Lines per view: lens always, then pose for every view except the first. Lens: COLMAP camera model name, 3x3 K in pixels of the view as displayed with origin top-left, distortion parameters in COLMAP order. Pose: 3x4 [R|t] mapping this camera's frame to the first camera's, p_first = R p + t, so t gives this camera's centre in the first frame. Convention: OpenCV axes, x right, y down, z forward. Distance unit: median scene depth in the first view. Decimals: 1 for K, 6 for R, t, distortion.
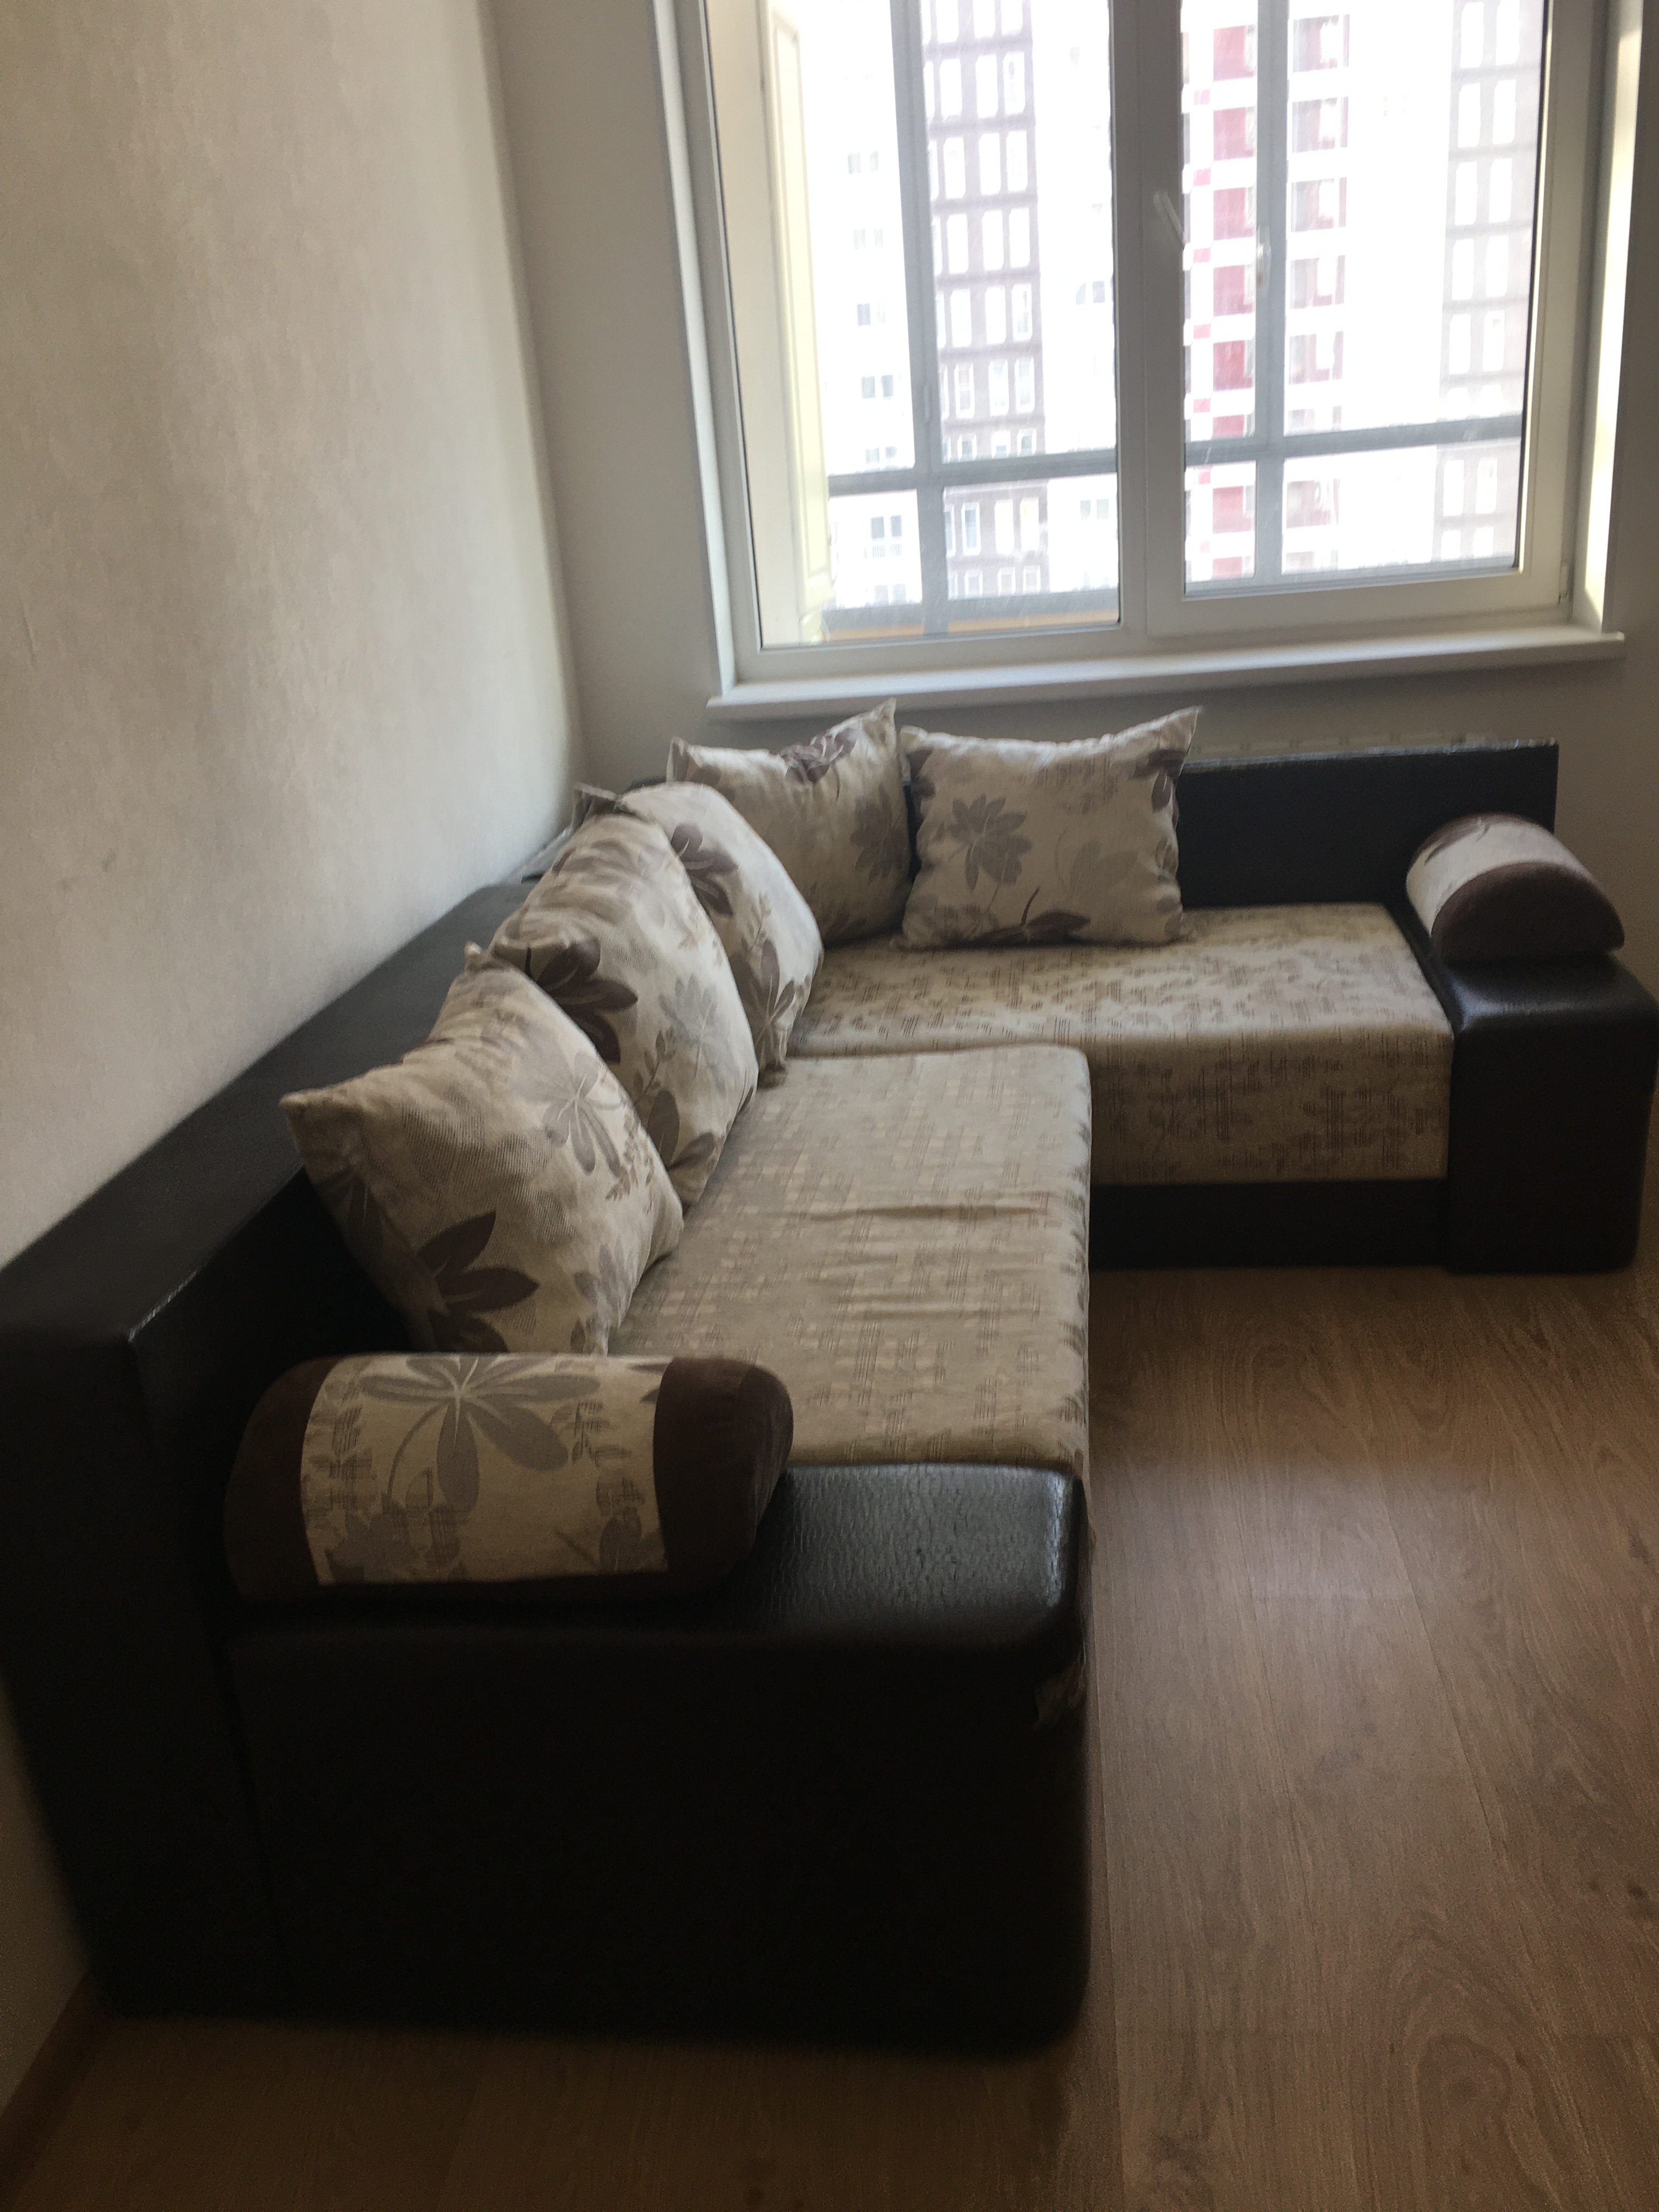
lens RADIAL K [[1880.3, 0, 829.5], [0, 1880.3, 1106.0], [0, 0, 1]] dist [0.068877, -0.082377]
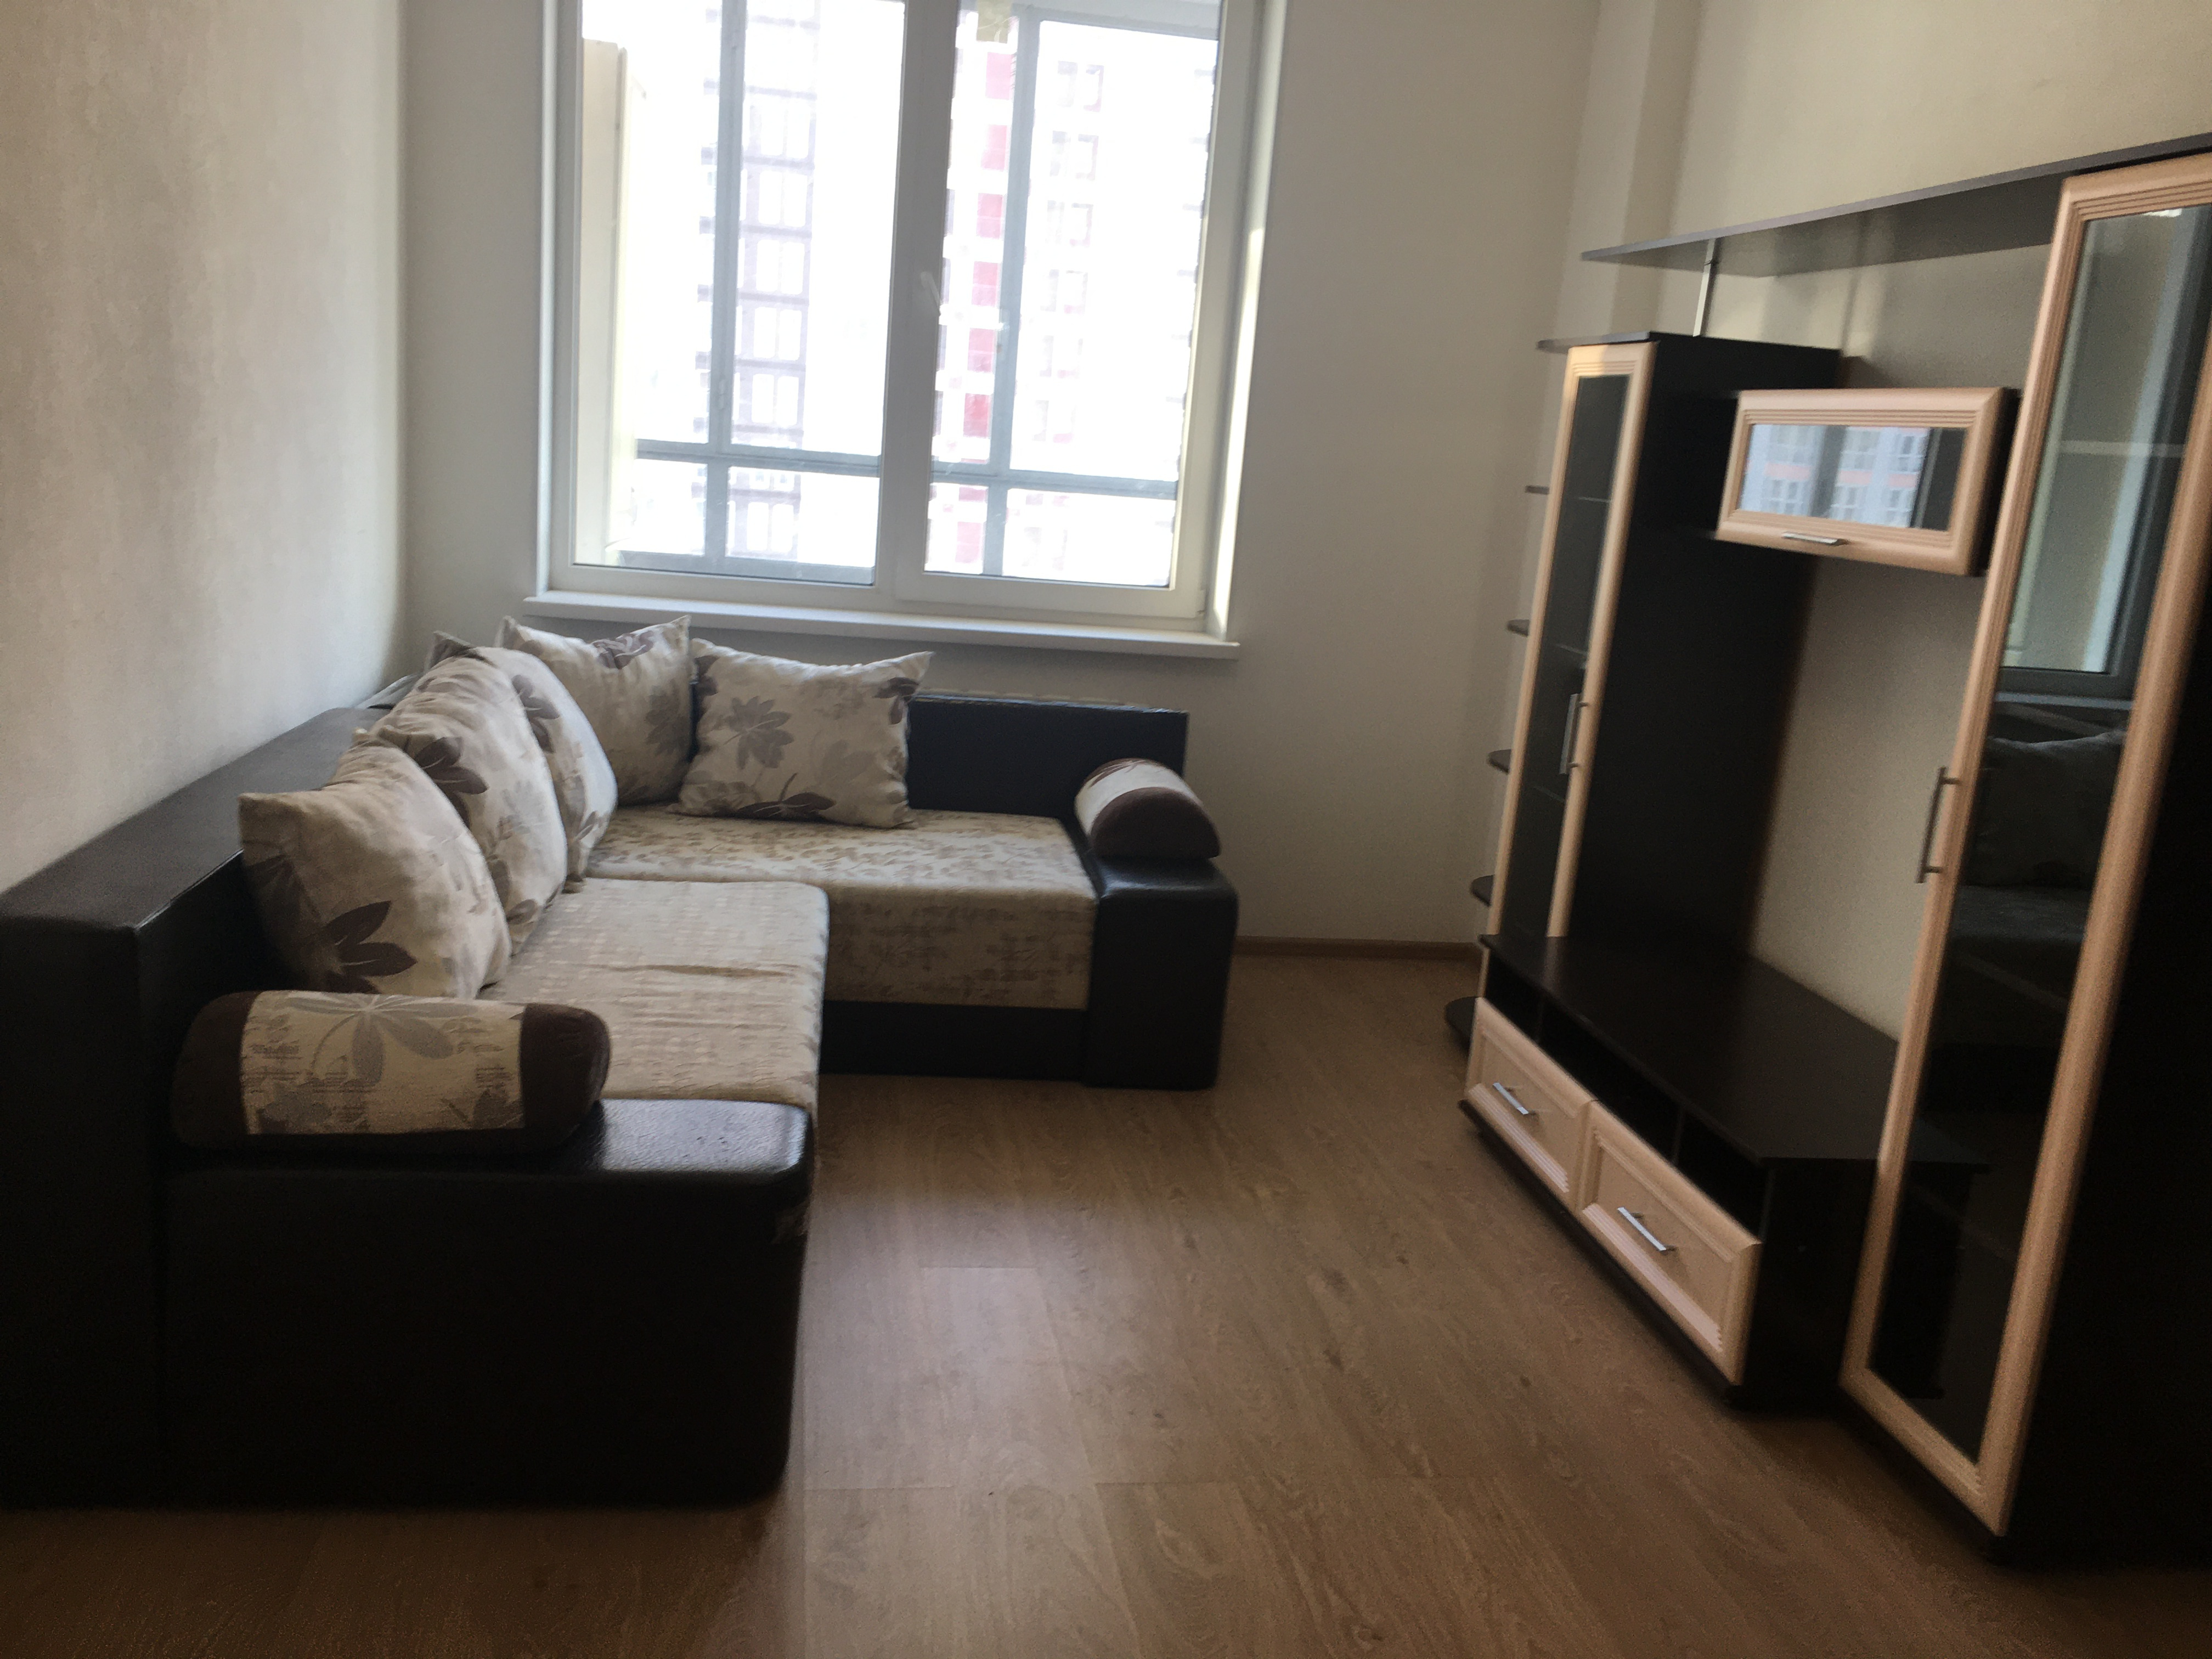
lens RADIAL K [[1880.3, 0, 1106.0], [0, 1880.3, 829.5], [0, 0, 1]] dist [0.068877, -0.082377]
pose [[0.953519, 0.099770, 0.284337, -0.052606], [-0.057148, 0.986346, -0.154450, 0.120723], [-0.295864, 0.131022, 0.946202, -0.284747]]
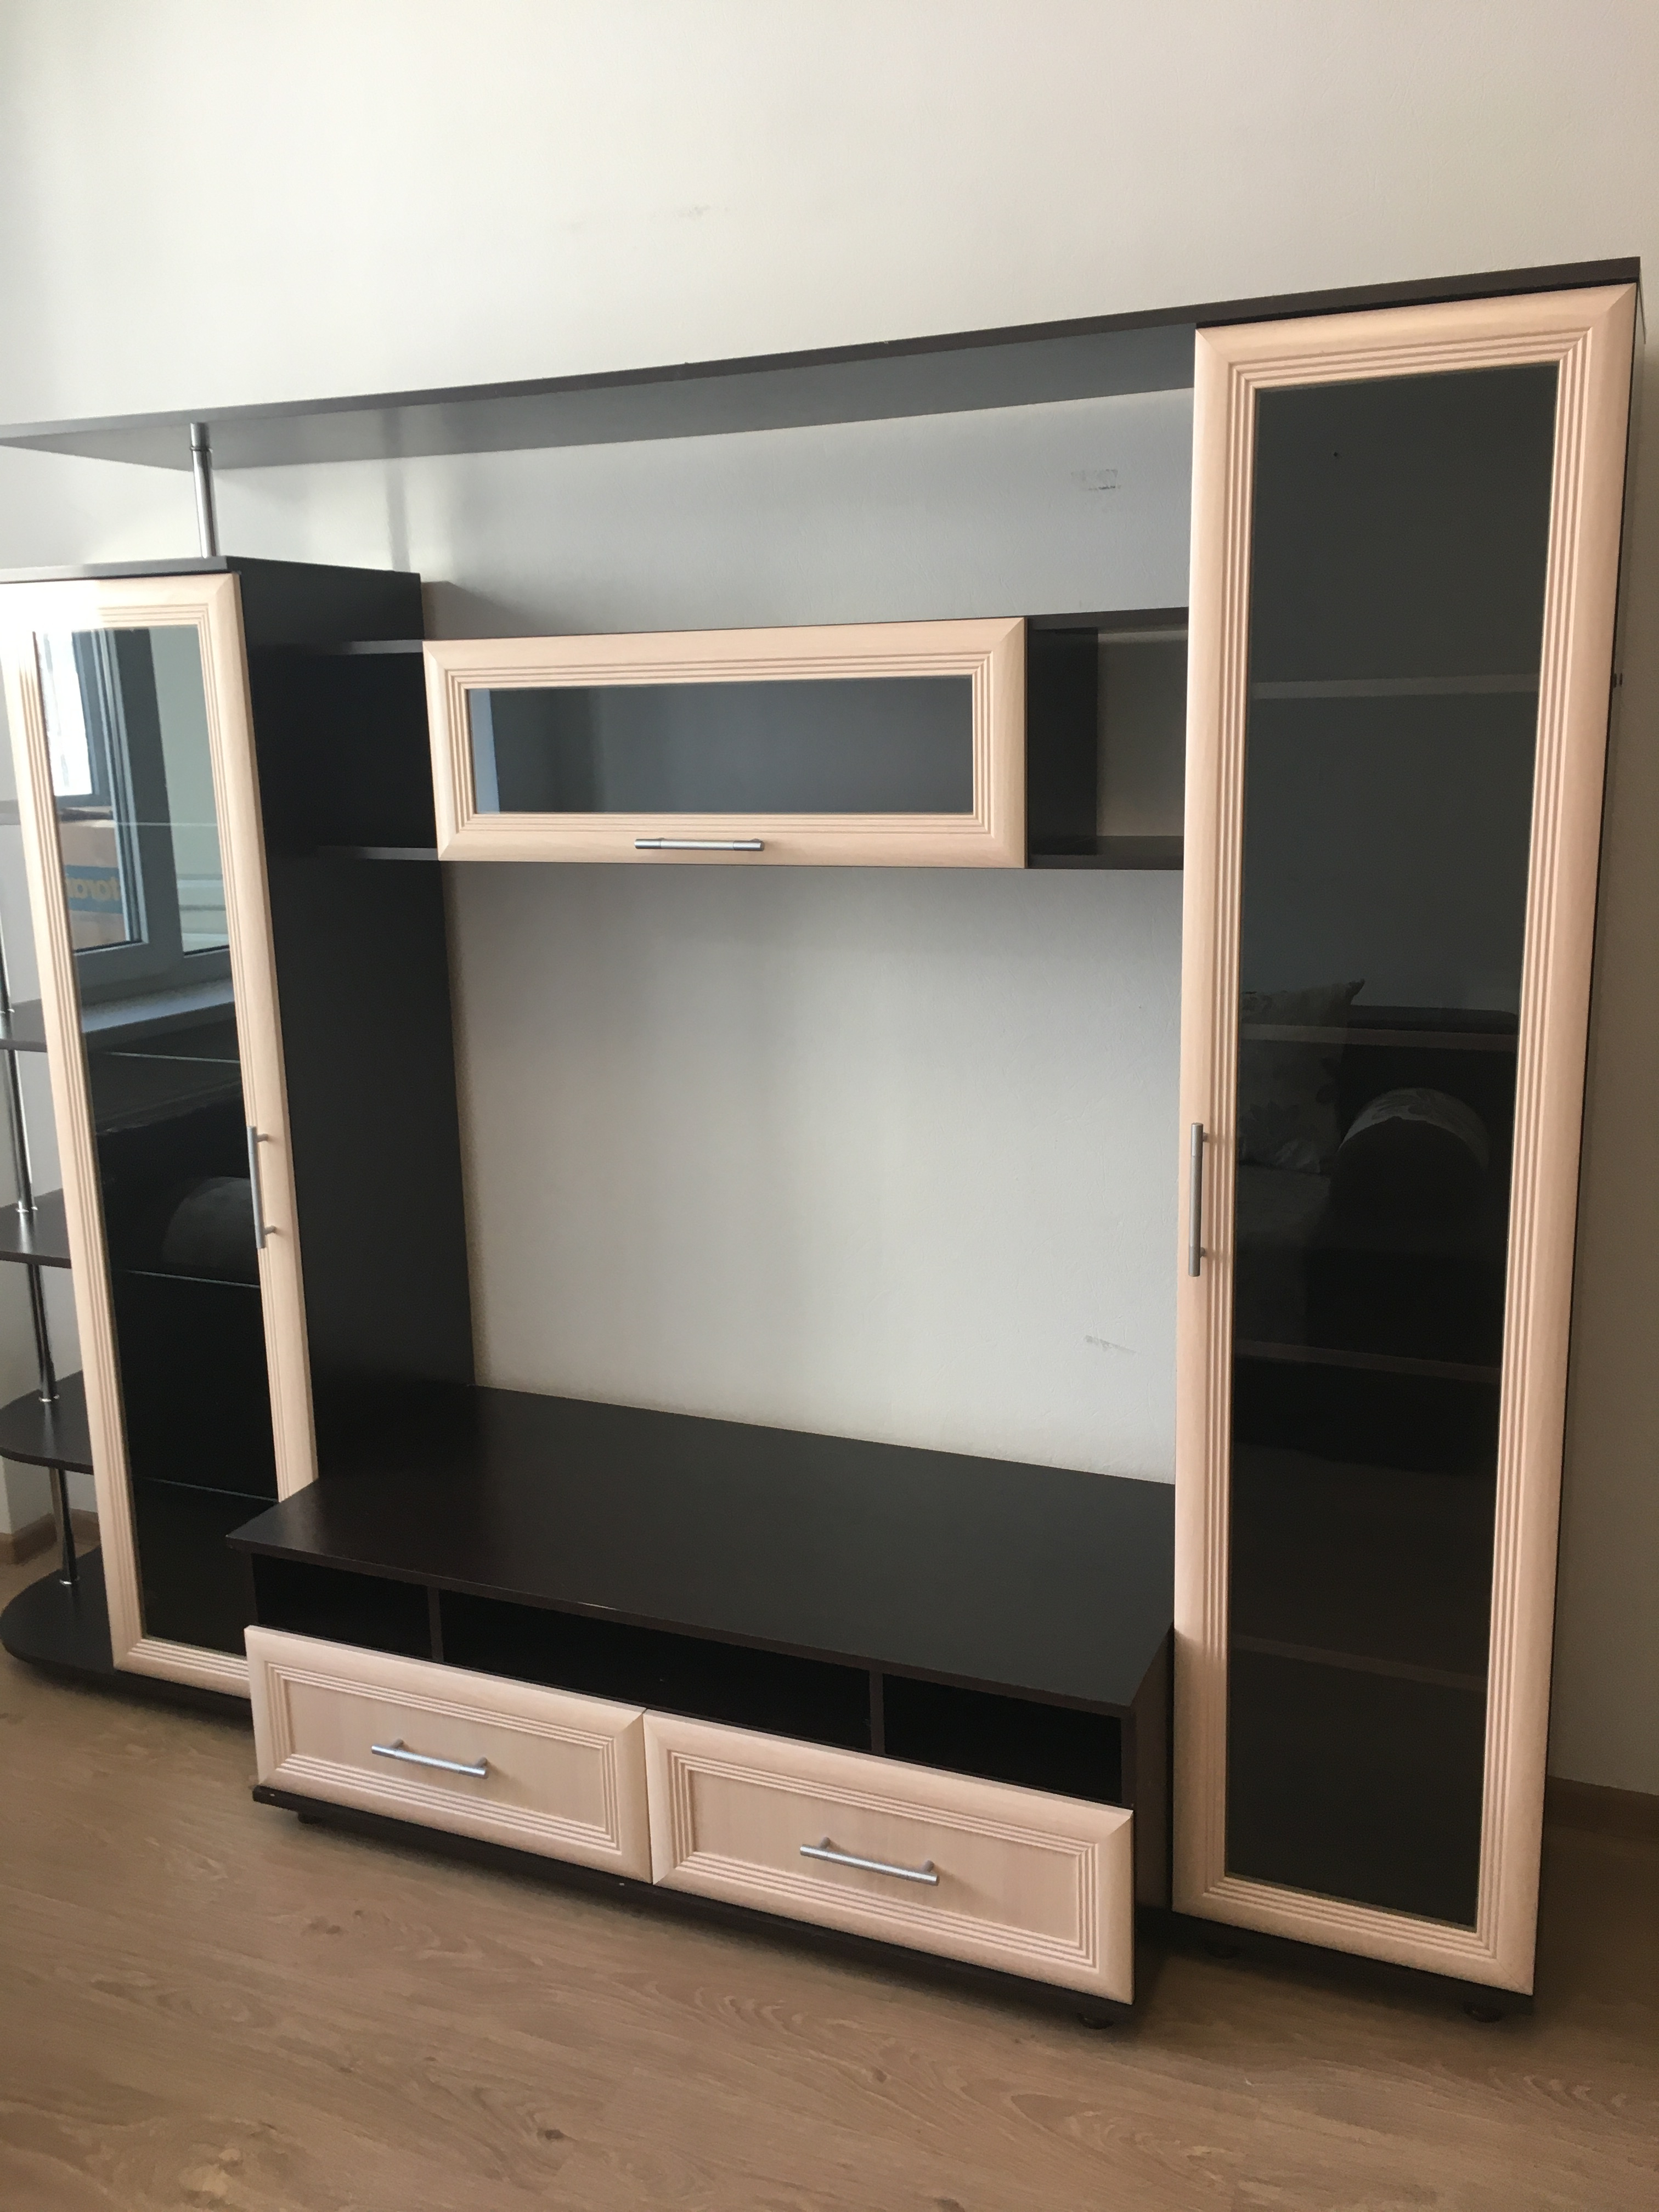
lens RADIAL K [[1875.6, 0, 829.5], [0, 1875.6, 1106.0], [0, 0, 1]] dist [0.012732, 0.002274]
pose [[0.291778, -0.137909, 0.946492, -0.105022], [0.340146, 0.939825, 0.032080, -0.223288], [-0.893961, 0.312585, 0.321129, 0.542409]]
